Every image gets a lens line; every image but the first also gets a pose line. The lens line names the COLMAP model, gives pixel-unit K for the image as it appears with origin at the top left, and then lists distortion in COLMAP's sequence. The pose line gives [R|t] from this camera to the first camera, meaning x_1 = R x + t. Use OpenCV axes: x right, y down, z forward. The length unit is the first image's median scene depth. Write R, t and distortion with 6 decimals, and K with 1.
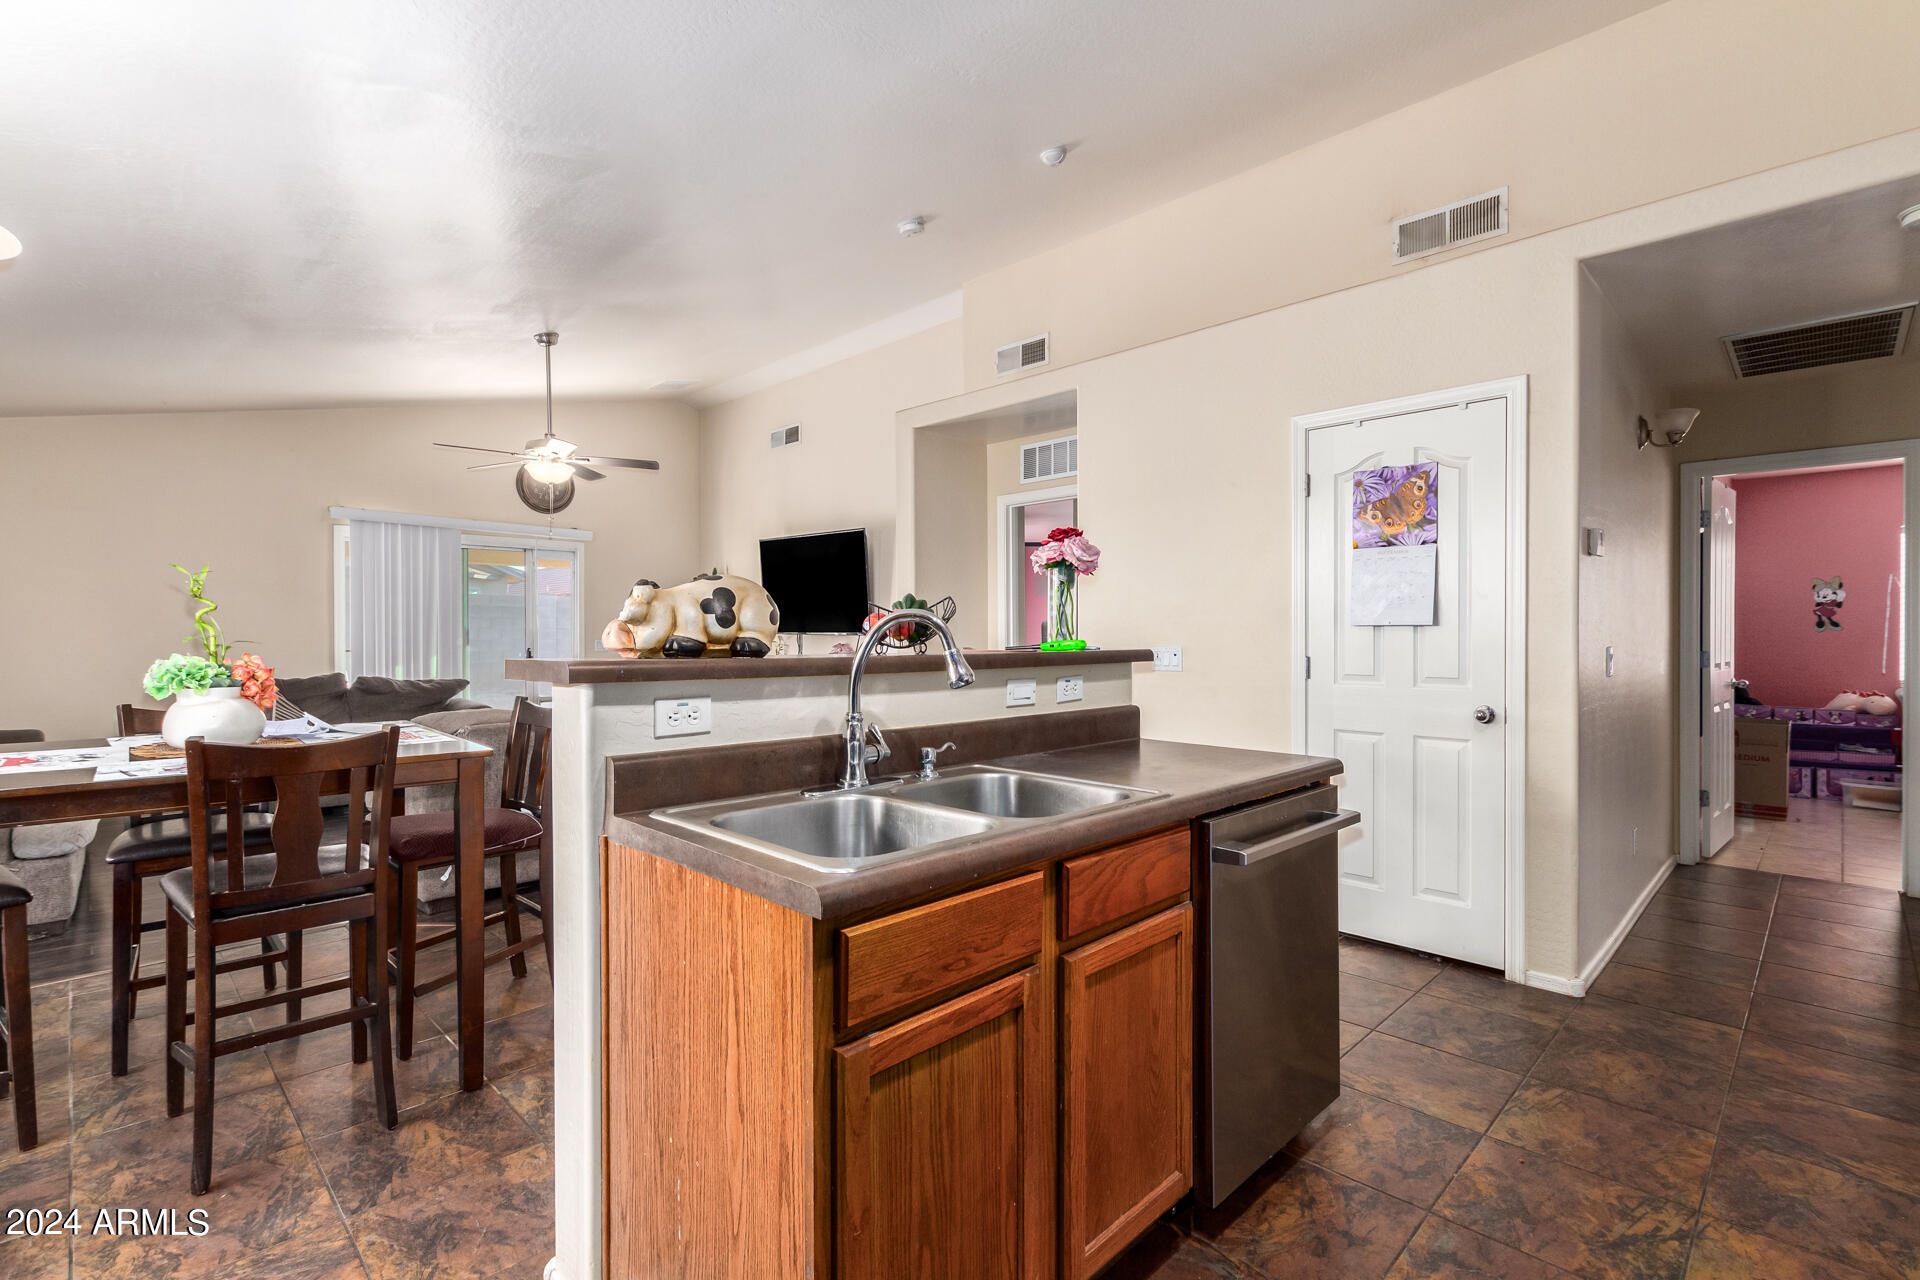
lens RADIAL K [[879.8, 0, 970.7], [0, 879.8, 640.3], [0, 0, 1]] dist [-0.005145, -0.000522]
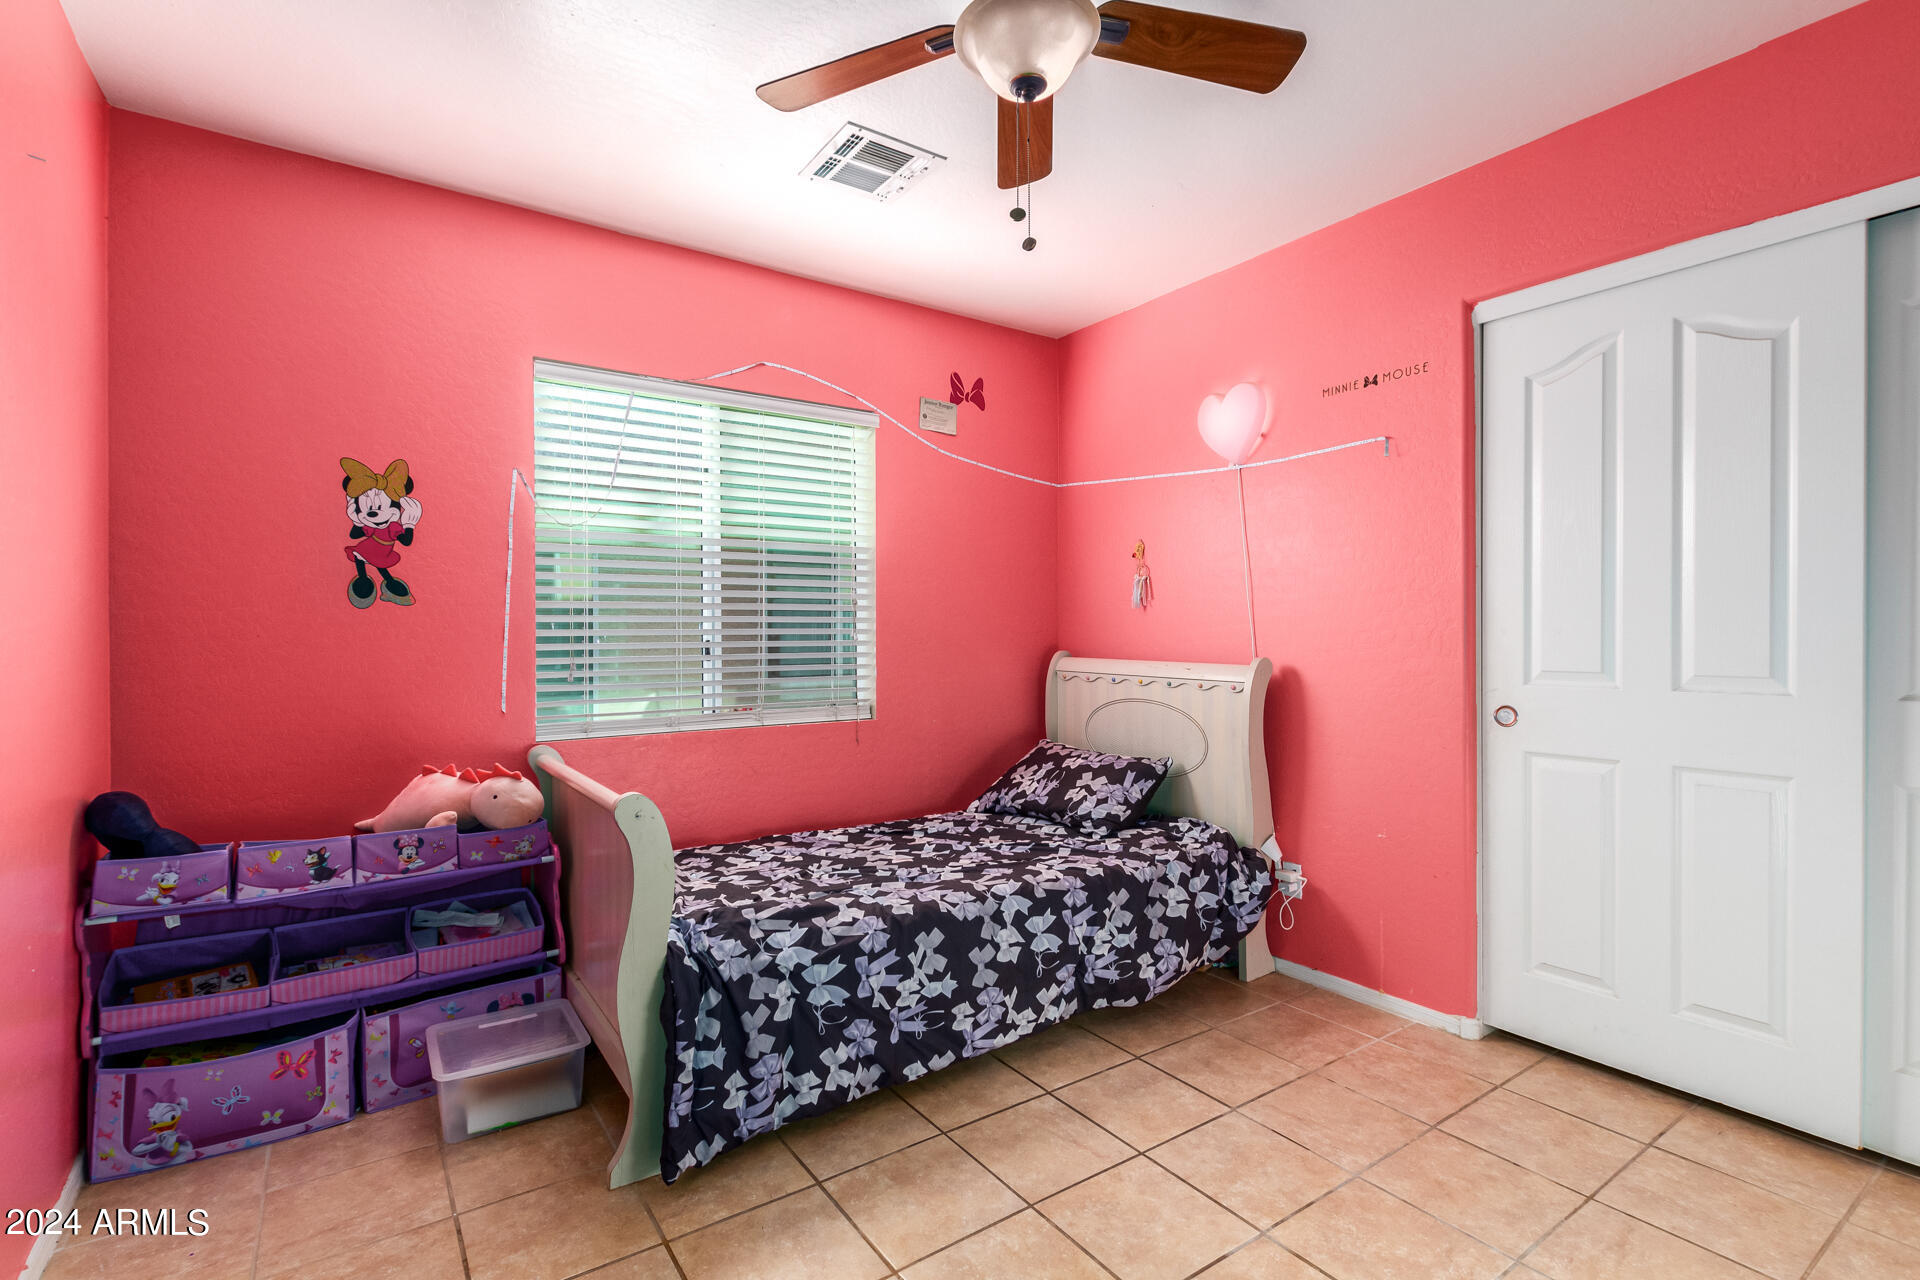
lens RADIAL K [[879.8, 0, 966.6], [0, 879.8, 646.0], [0, 0, 1]] dist [-0.005145, -0.000522]
pose [[0.173687, -0.006488, 0.984780, 0.683648], [0.008073, 0.999954, 0.005164, 0.006810], [-0.984768, 0.007053, 0.173731, 0.719858]]
